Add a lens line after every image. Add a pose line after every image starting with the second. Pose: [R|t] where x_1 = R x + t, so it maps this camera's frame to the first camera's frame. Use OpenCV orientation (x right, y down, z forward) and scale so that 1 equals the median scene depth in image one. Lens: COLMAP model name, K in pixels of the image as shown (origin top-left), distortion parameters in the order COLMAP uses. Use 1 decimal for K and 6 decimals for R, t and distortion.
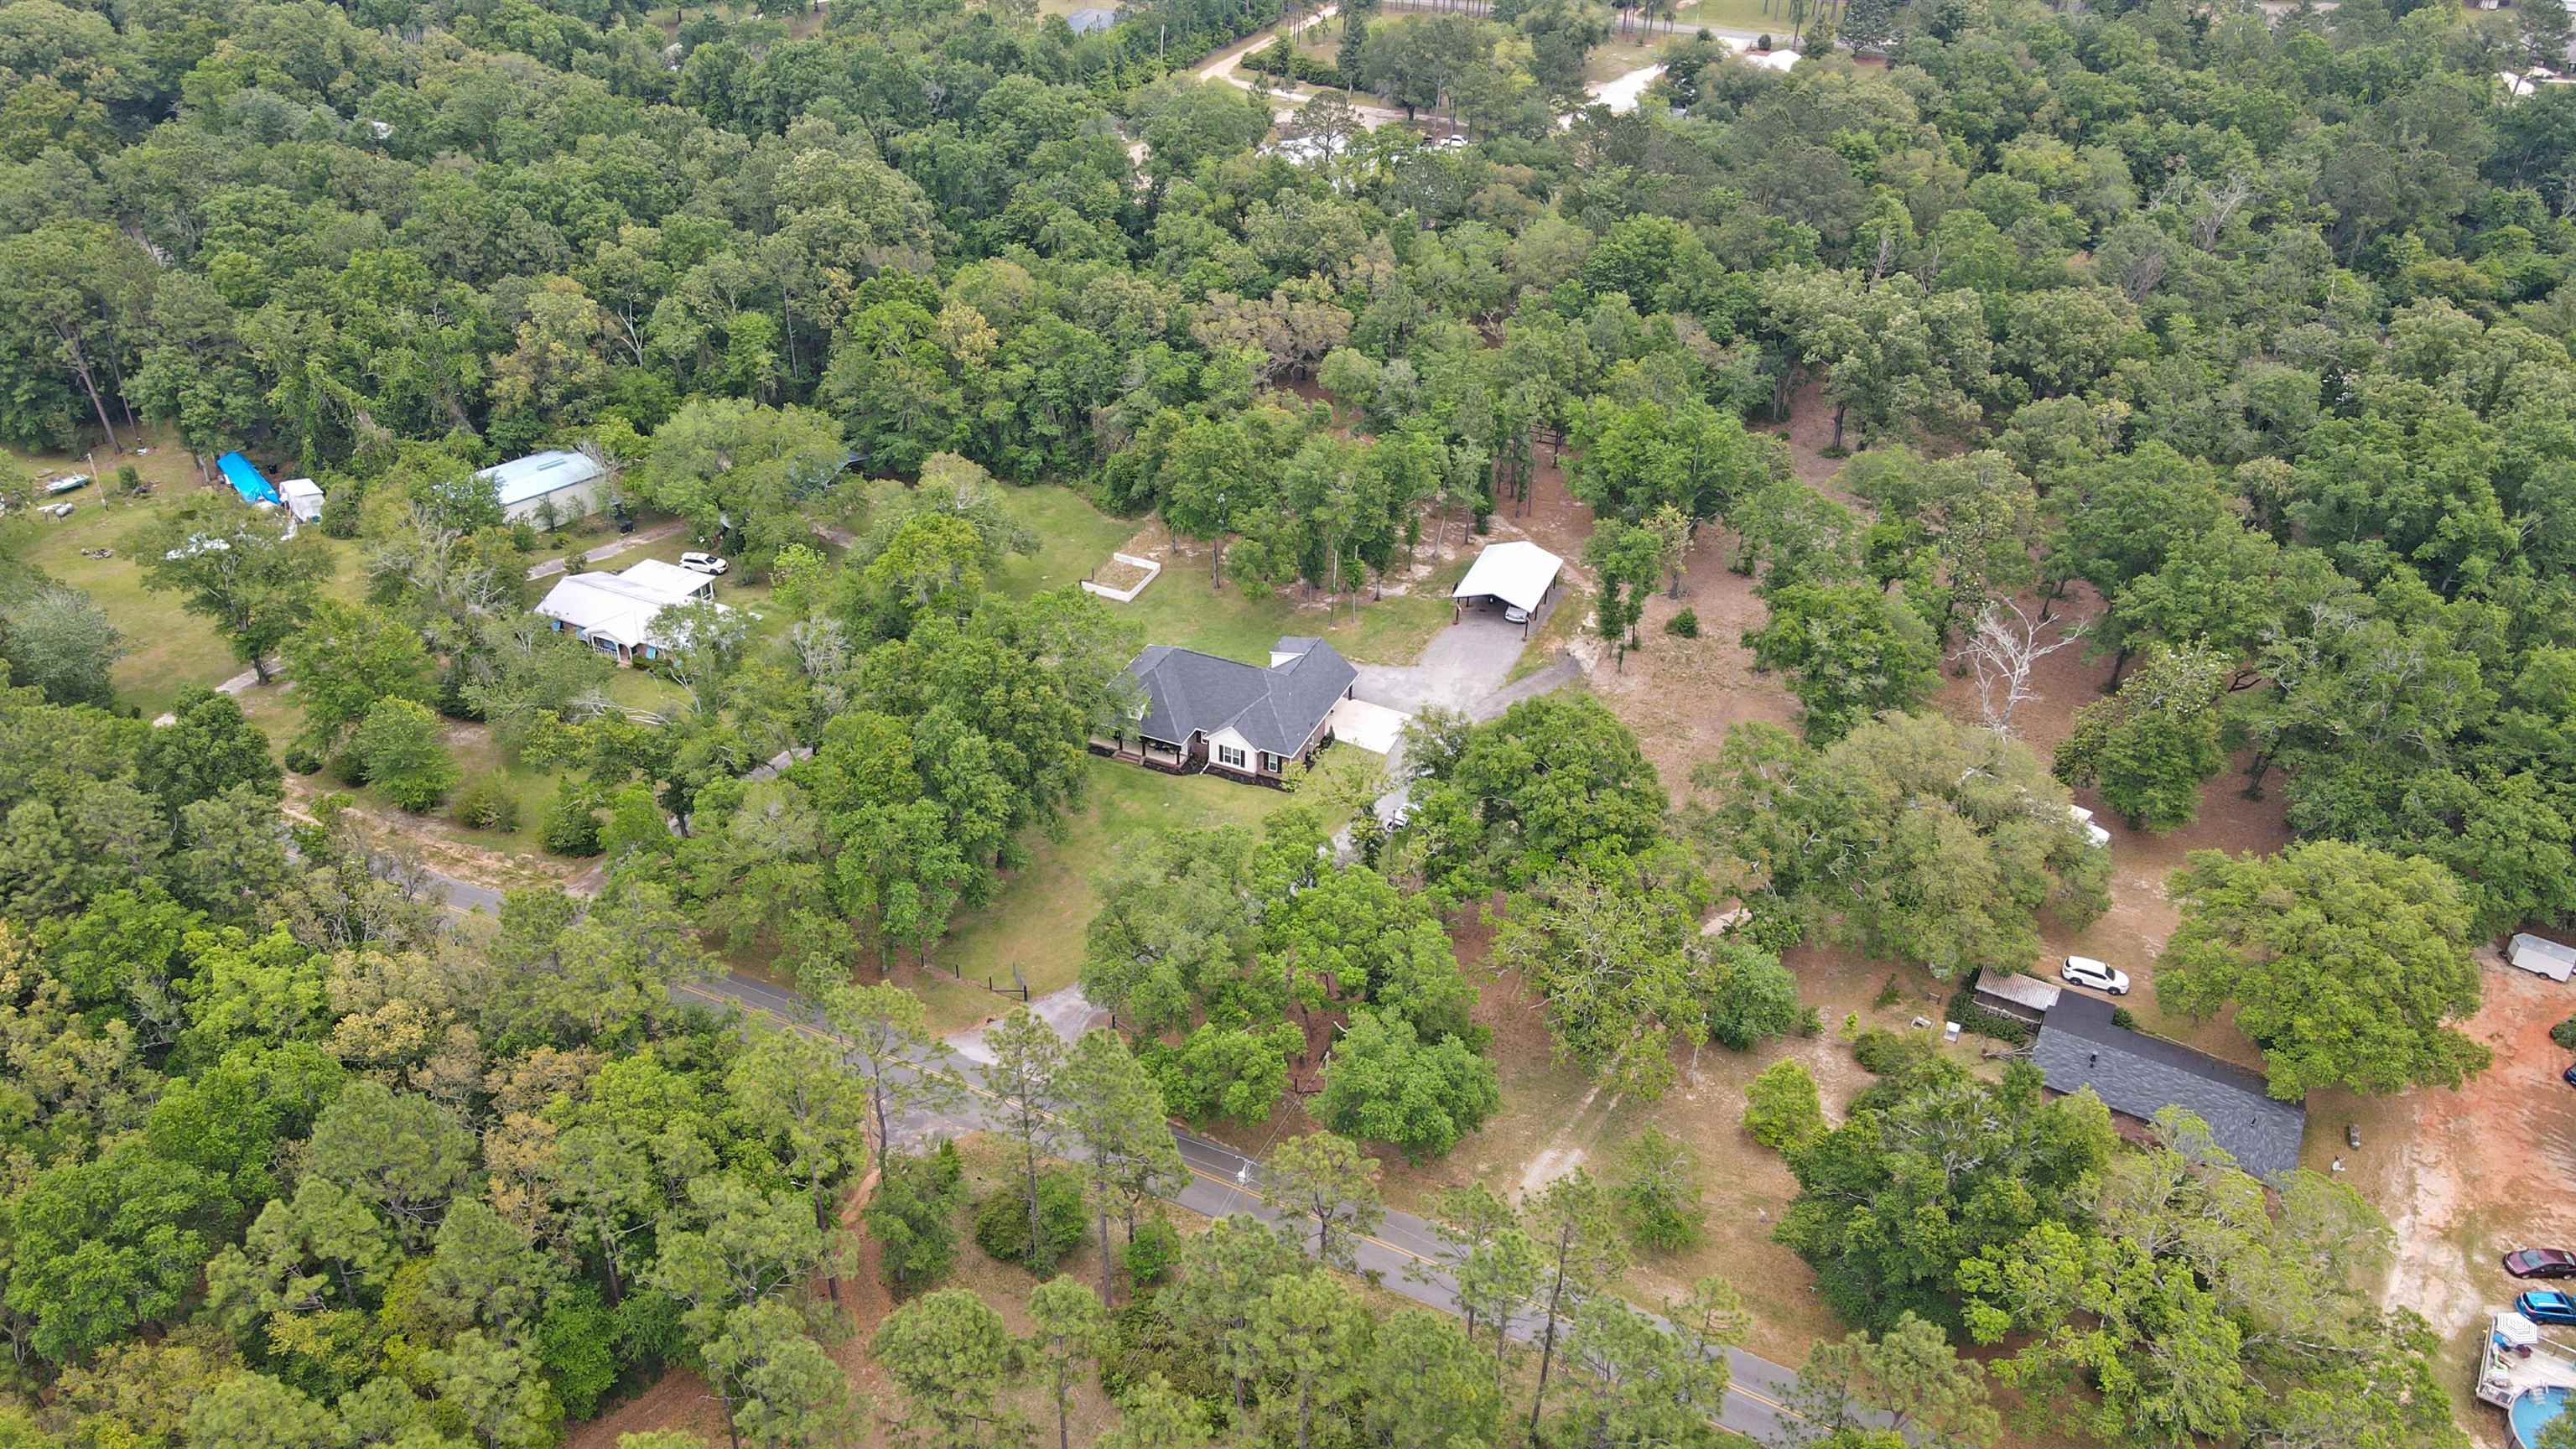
lens RADIAL K [[1895.8, 0, 1288.0], [0, 1895.8, 724.5], [0, 0, 1]] dist [-0.030584, 0.072596]
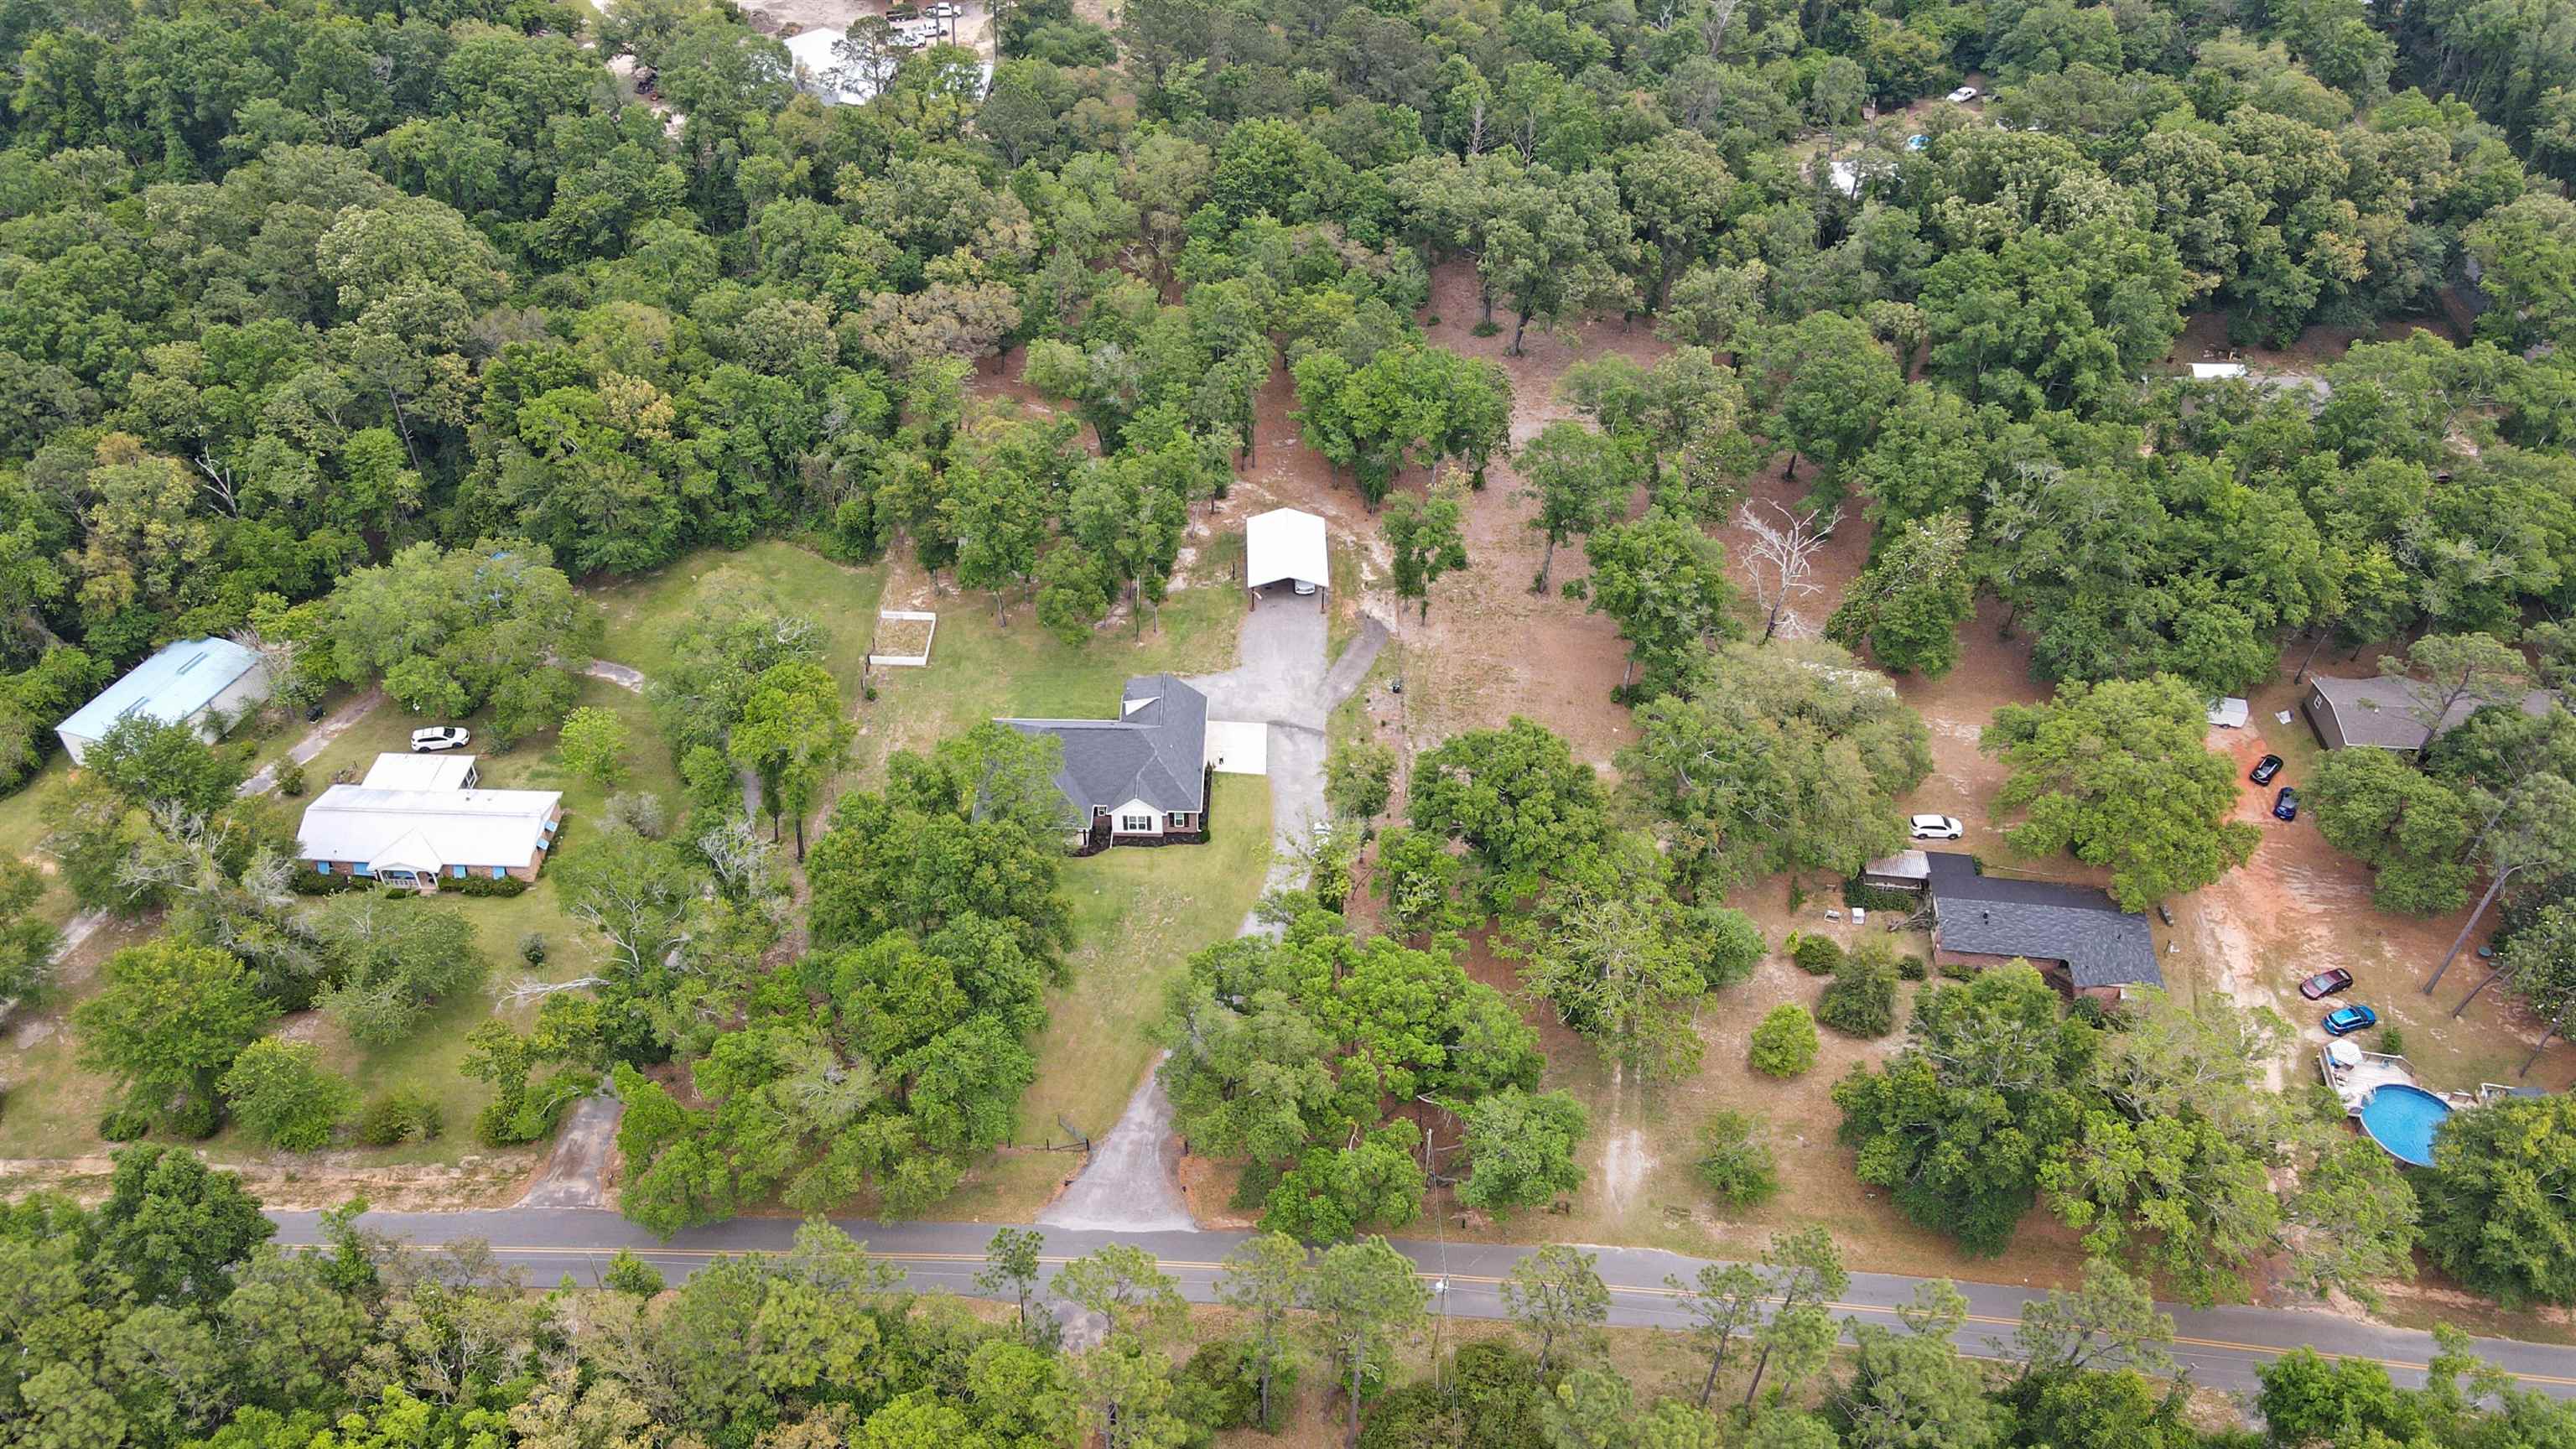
lens RADIAL K [[1895.8, 0, 1288.0], [0, 1895.8, 724.5], [0, 0, 1]] dist [-0.030584, 0.072596]
pose [[0.918610, -0.262915, 0.295010, -0.234098], [0.213145, 0.958299, 0.190347, -0.203723], [-0.332753, -0.111975, 0.936342, 0.032807]]
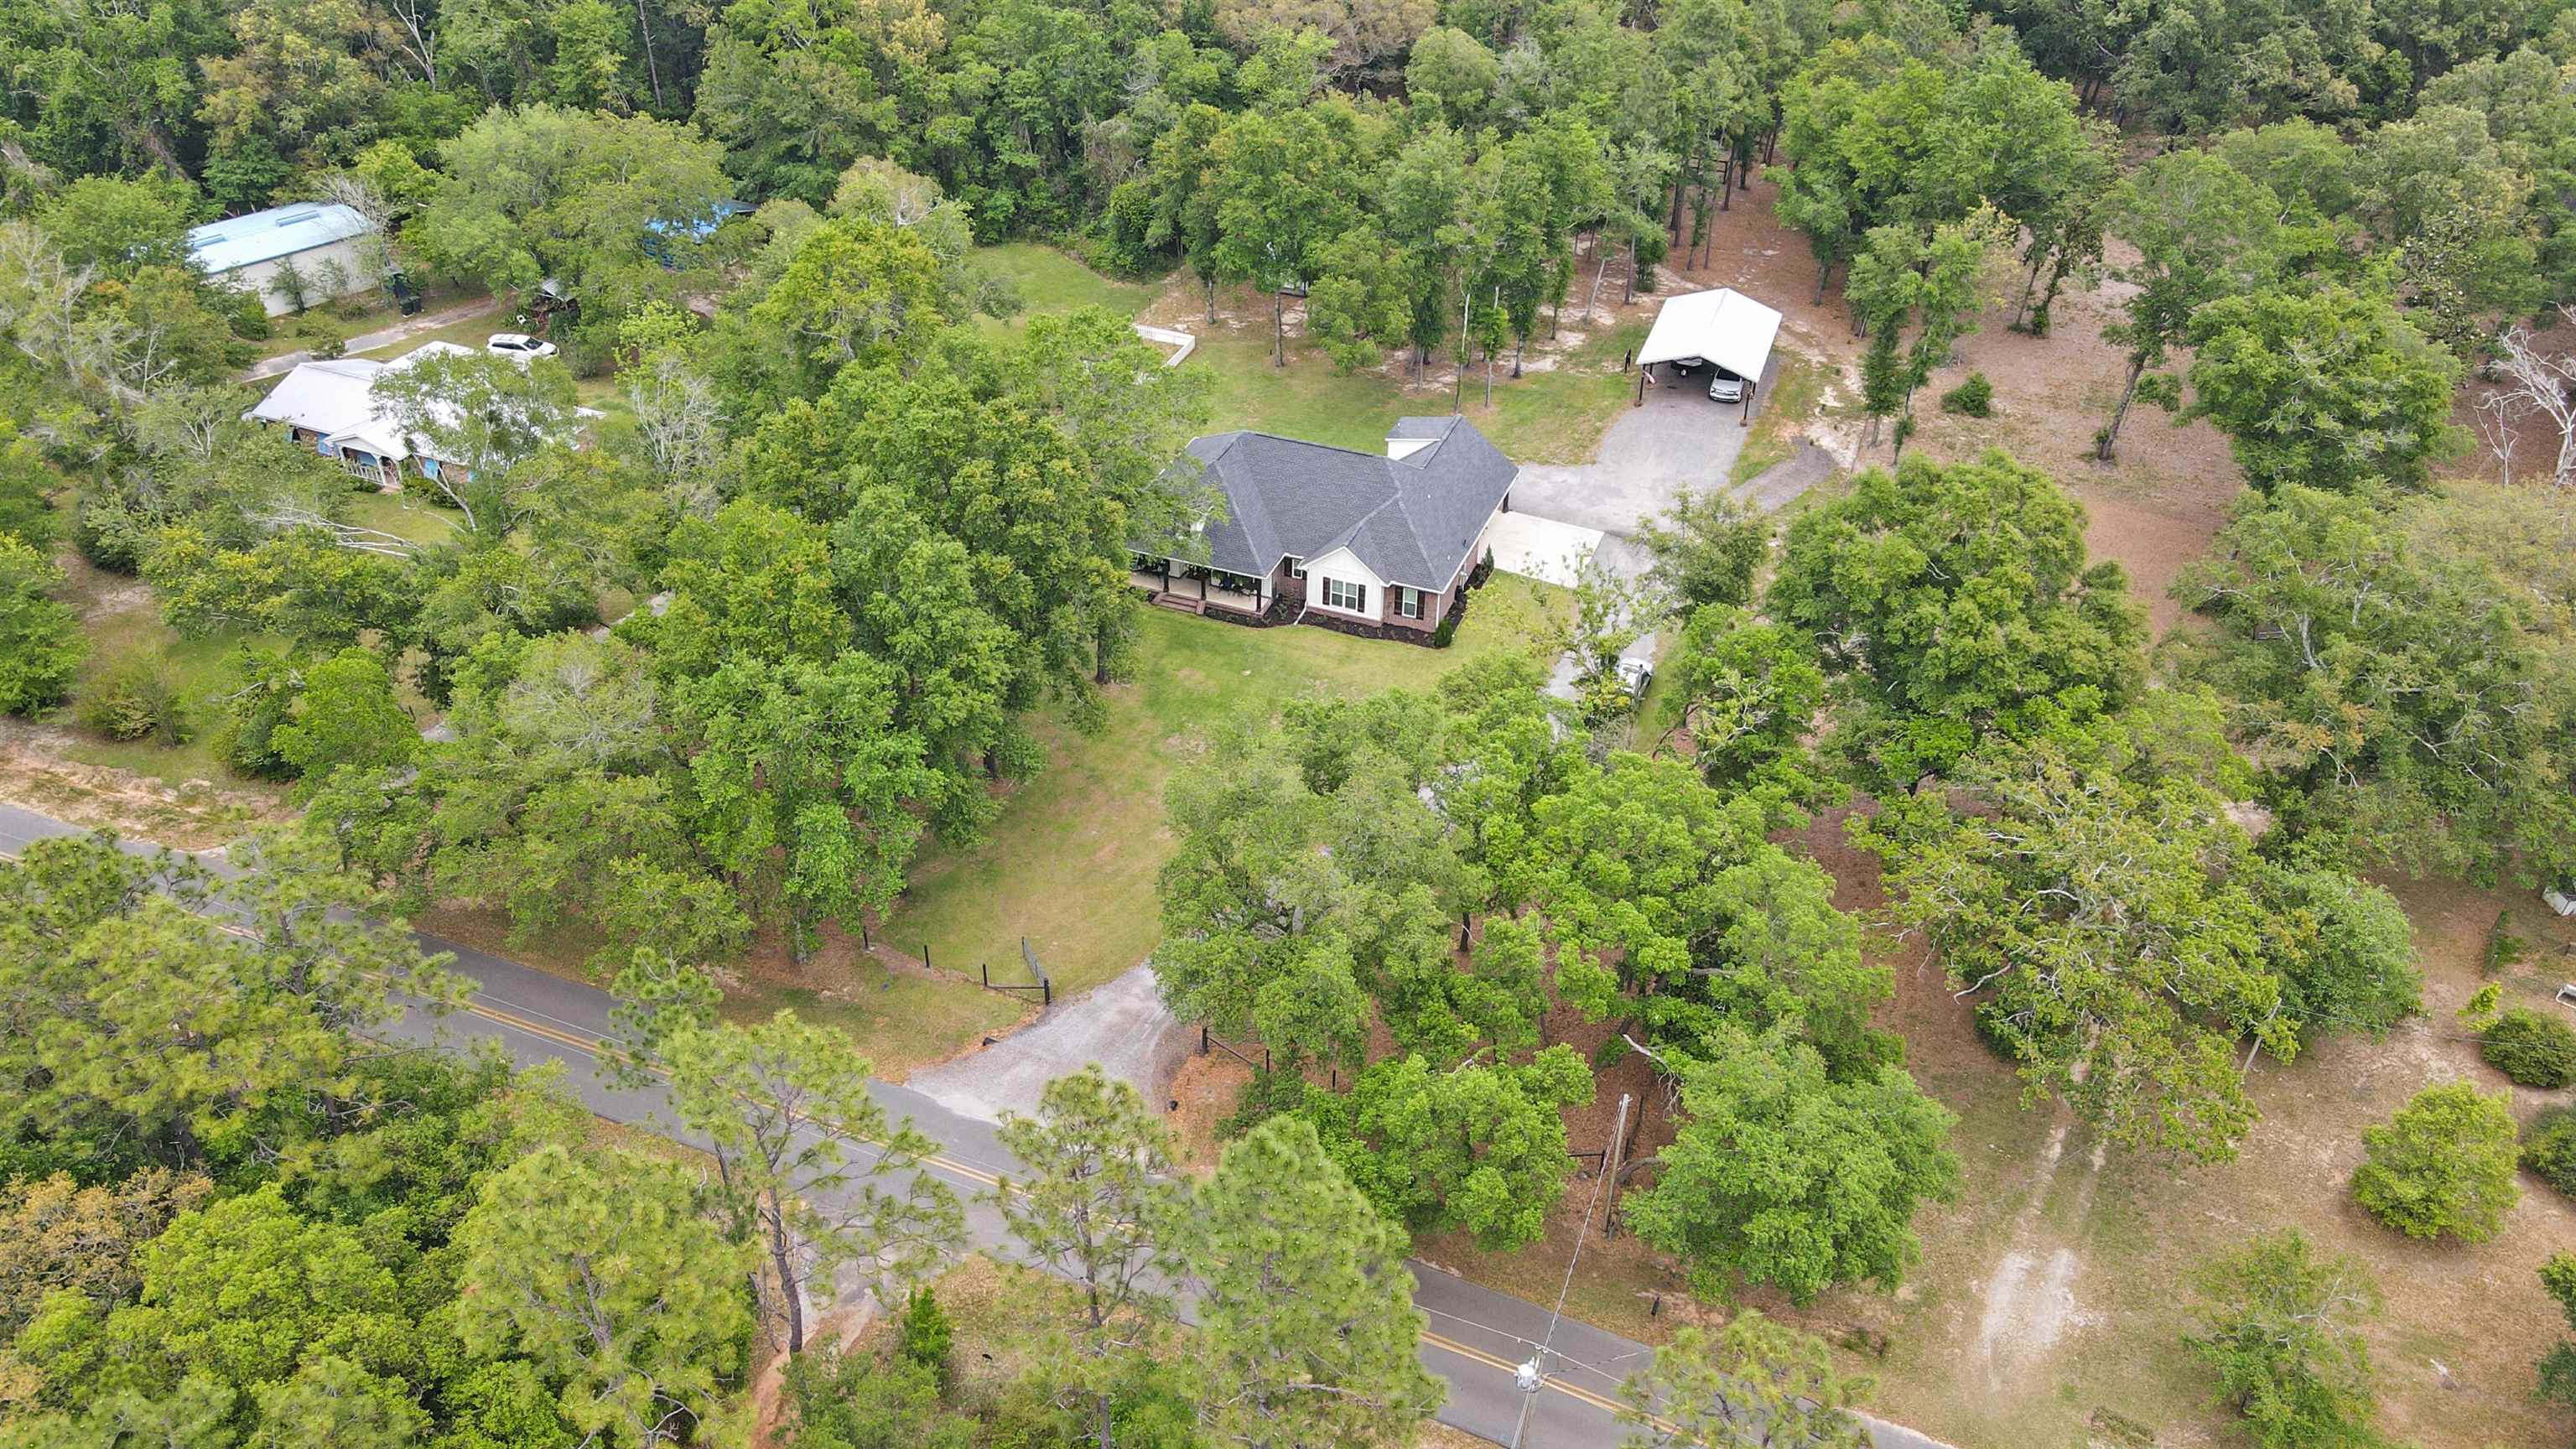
lens RADIAL K [[1895.8, 0, 1288.0], [0, 1895.8, 724.5], [0, 0, 1]] dist [-0.030584, 0.072596]
pose [[0.999195, -0.028010, 0.028727, -0.066123], [0.026738, 0.998685, 0.043748, 0.031070], [-0.029915, -0.042945, 0.998629, 0.354236]]
